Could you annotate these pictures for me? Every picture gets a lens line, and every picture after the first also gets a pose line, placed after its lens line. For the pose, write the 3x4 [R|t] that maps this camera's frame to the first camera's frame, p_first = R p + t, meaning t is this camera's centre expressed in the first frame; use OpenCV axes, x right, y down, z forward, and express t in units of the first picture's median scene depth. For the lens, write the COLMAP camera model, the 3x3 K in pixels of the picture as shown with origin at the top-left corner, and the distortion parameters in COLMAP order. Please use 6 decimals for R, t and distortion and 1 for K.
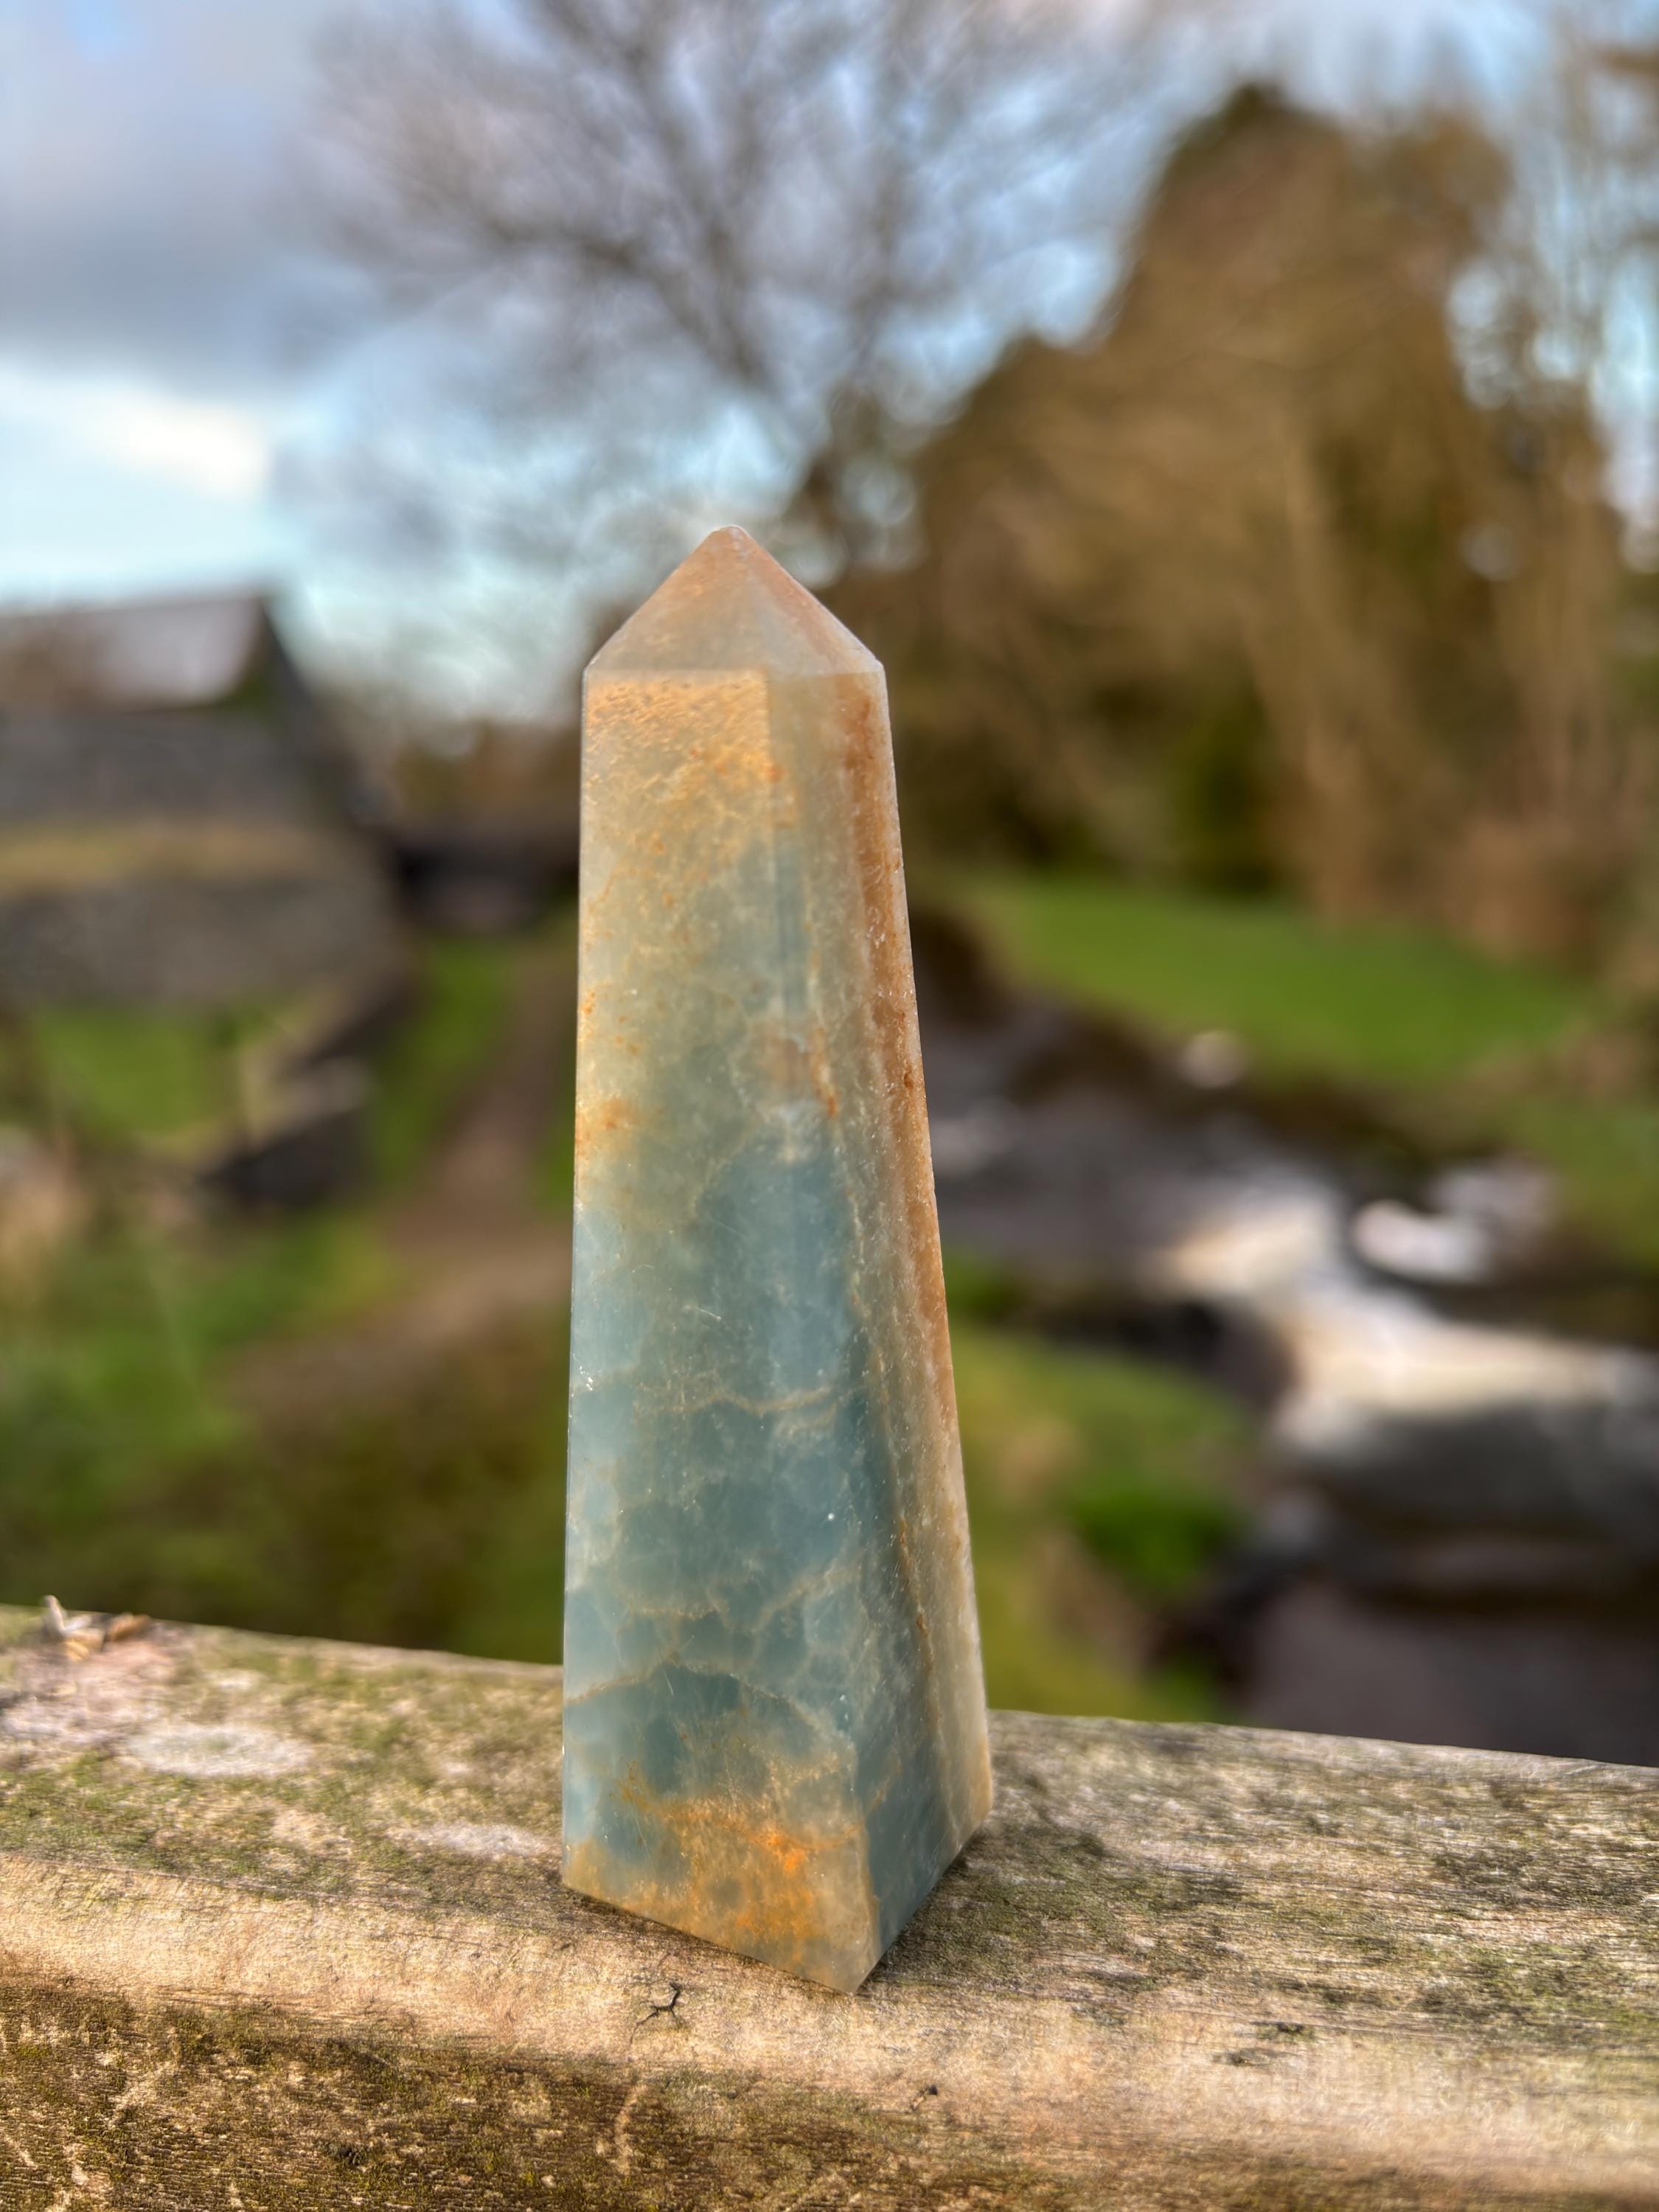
lens RADIAL K [[1743.4, 0, 826.5], [0, 1743.4, 1098.9], [0, 0, 1]] dist [0.013421, -0.063792]
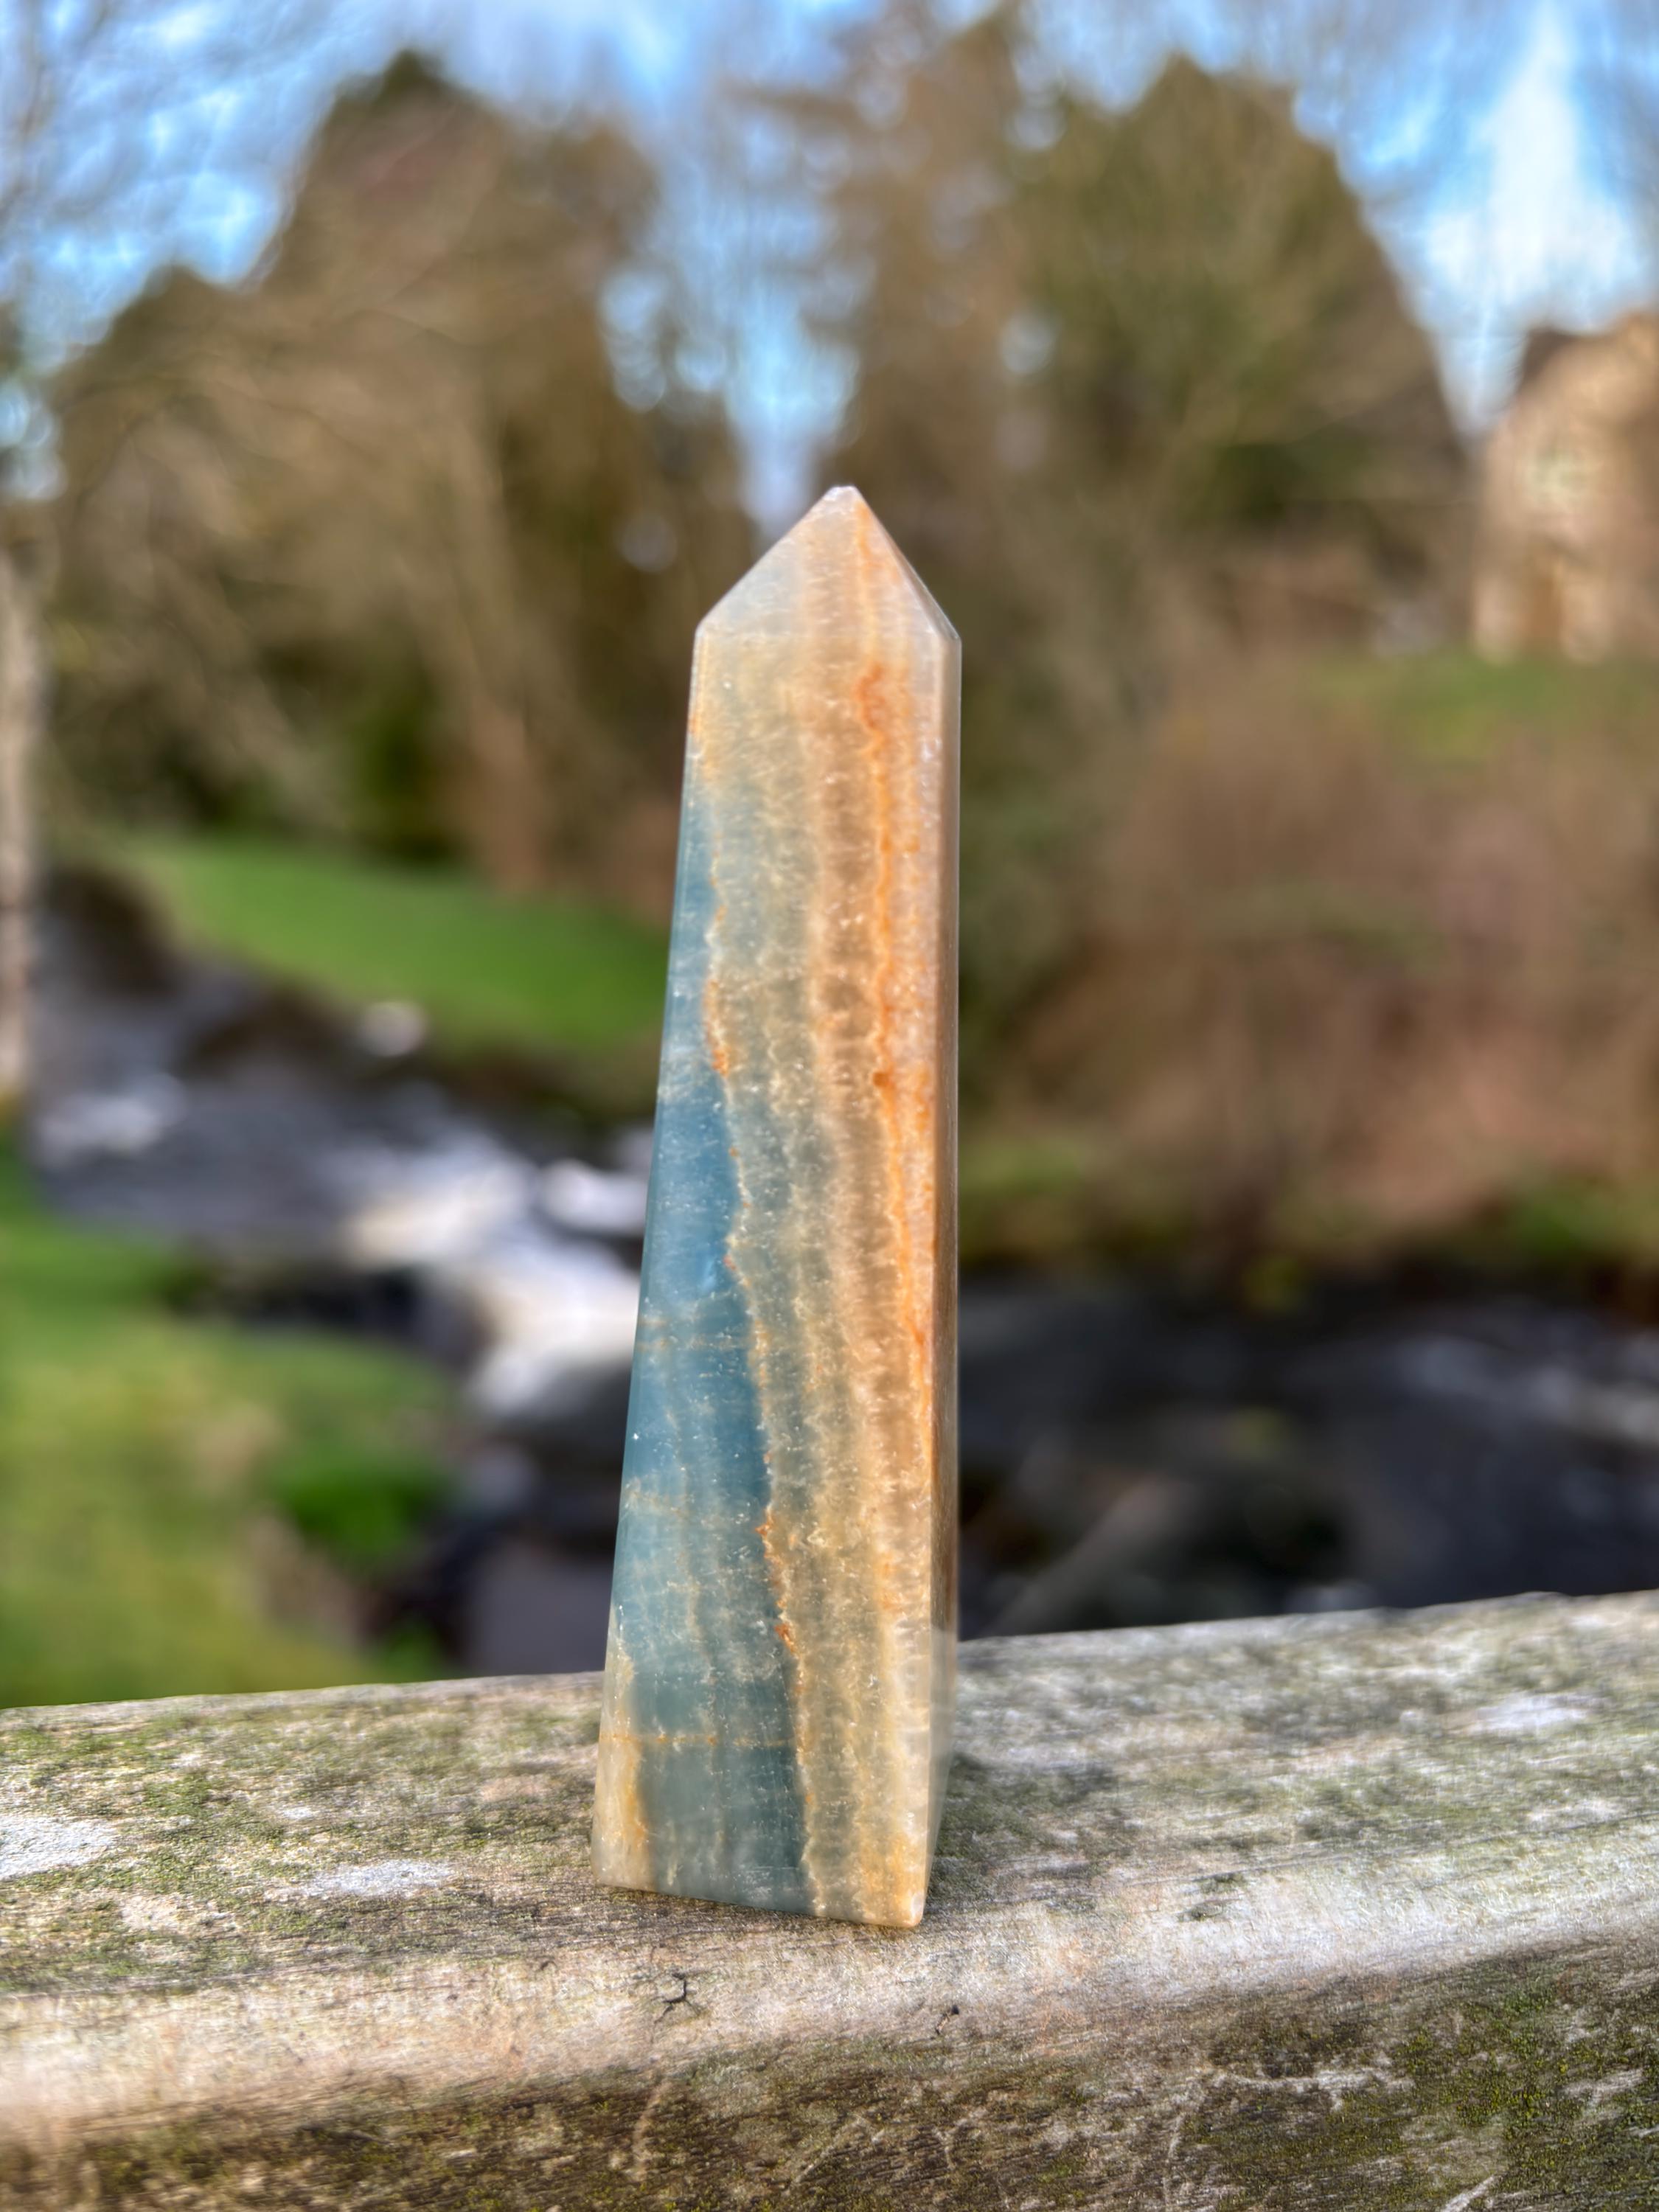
lens RADIAL K [[1743.4, 0, 778.4], [0, 1743.4, 1102.2], [0, 0, 1]] dist [0.013421, -0.063792]
pose [[0.905609, -0.027205, 0.423240, -0.366145], [0.019032, 0.999542, 0.023524, 0.000451], [-0.423686, -0.013249, 0.905712, 0.086476]]
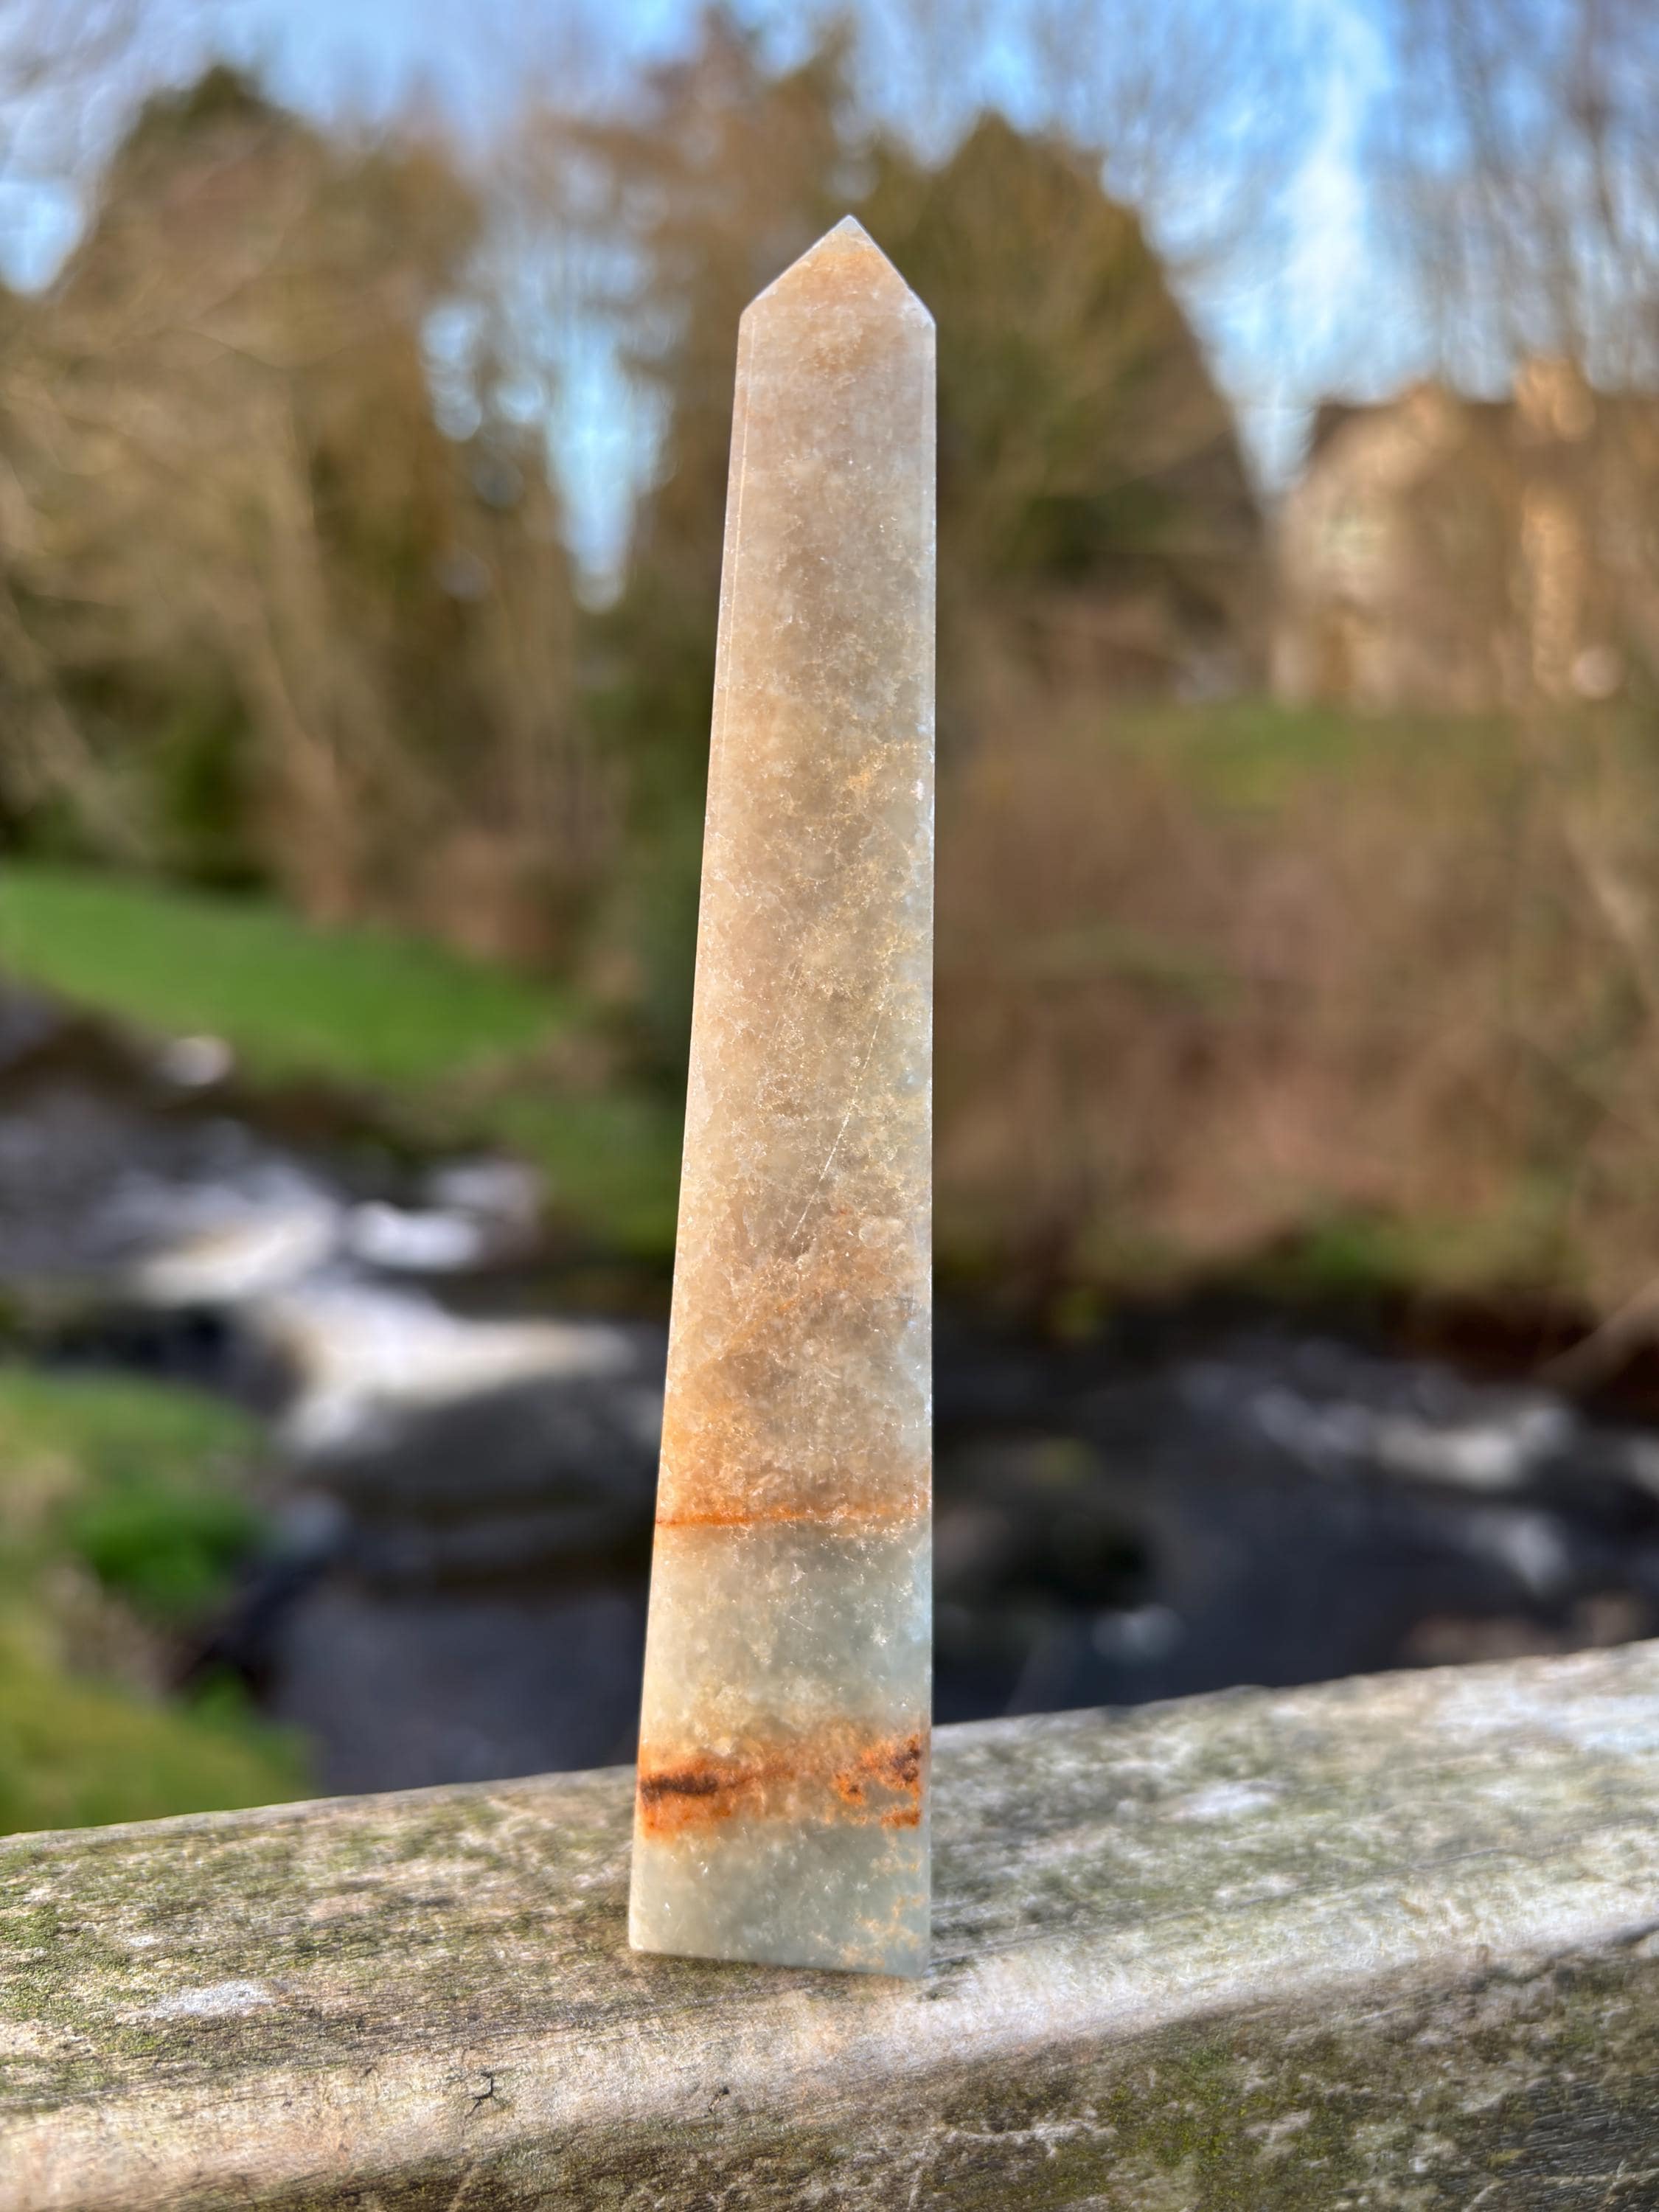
lens RADIAL K [[1743.4, 0, 781.8], [0, 1743.4, 1111.6], [0, 0, 1]] dist [0.013421, -0.063792]
pose [[0.856019, -0.020428, 0.516540, -0.413399], [0.016377, 0.999789, 0.012400, -0.103218], [-0.516685, -0.002155, 0.856173, -0.048853]]
